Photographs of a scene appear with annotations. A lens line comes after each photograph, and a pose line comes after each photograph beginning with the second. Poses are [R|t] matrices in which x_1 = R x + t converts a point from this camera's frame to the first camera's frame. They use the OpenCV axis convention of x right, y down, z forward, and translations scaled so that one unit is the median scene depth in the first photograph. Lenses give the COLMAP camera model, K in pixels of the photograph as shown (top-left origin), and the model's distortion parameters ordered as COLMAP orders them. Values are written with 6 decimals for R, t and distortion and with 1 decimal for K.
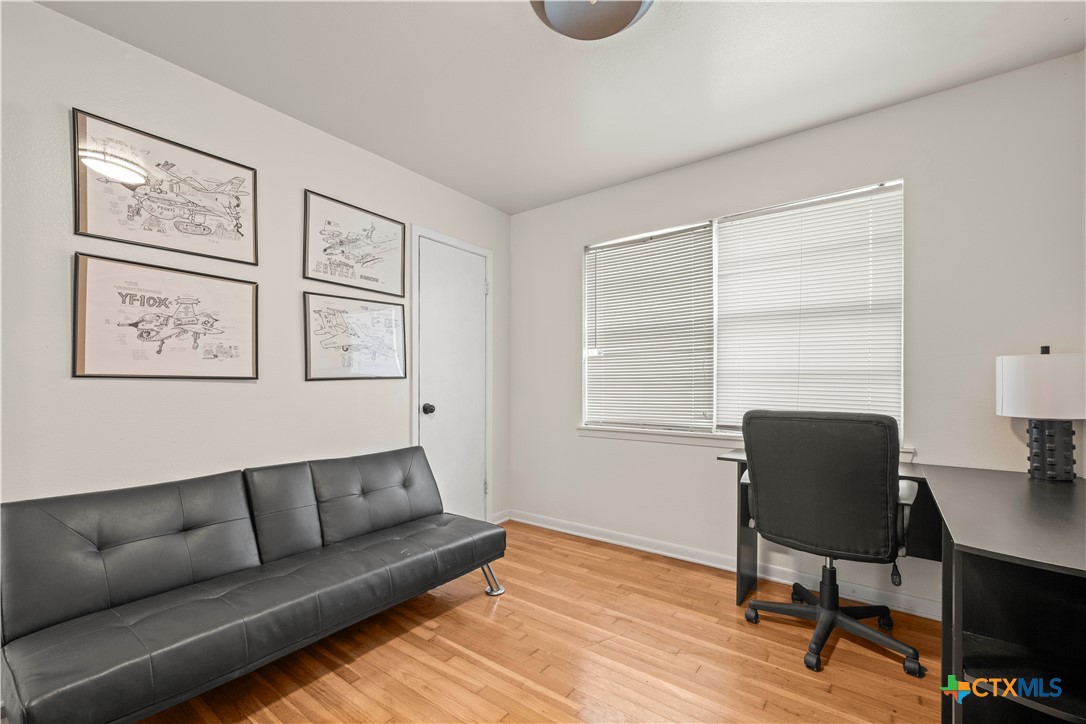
lens RADIAL K [[443.8, 0, 545.9], [0, 443.8, 380.4], [0, 0, 1]] dist [0.000649, 0.000049]
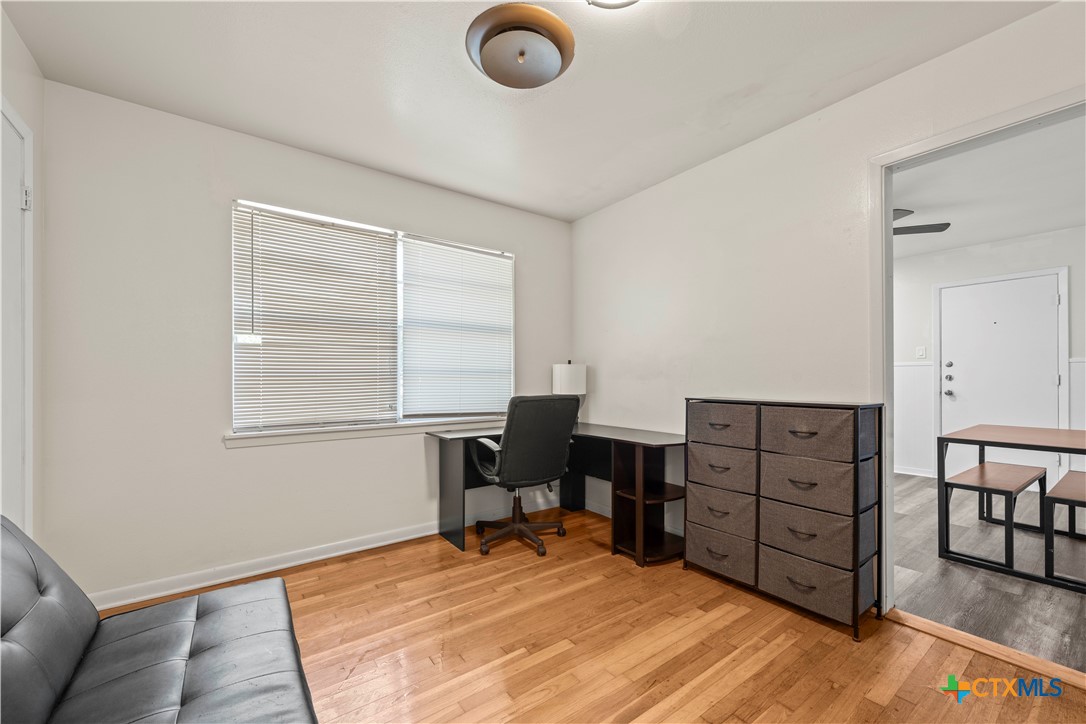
lens RADIAL K [[434.1, 0, 537.6], [0, 434.1, 376.7], [0, 0, 1]] dist [-0.000696, -0.000392]
pose [[0.308594, 0.003330, 0.951188, -0.559834], [-0.003897, 0.999990, -0.002237, 0.003663], [-0.951186, -0.003017, 0.308604, 0.331300]]
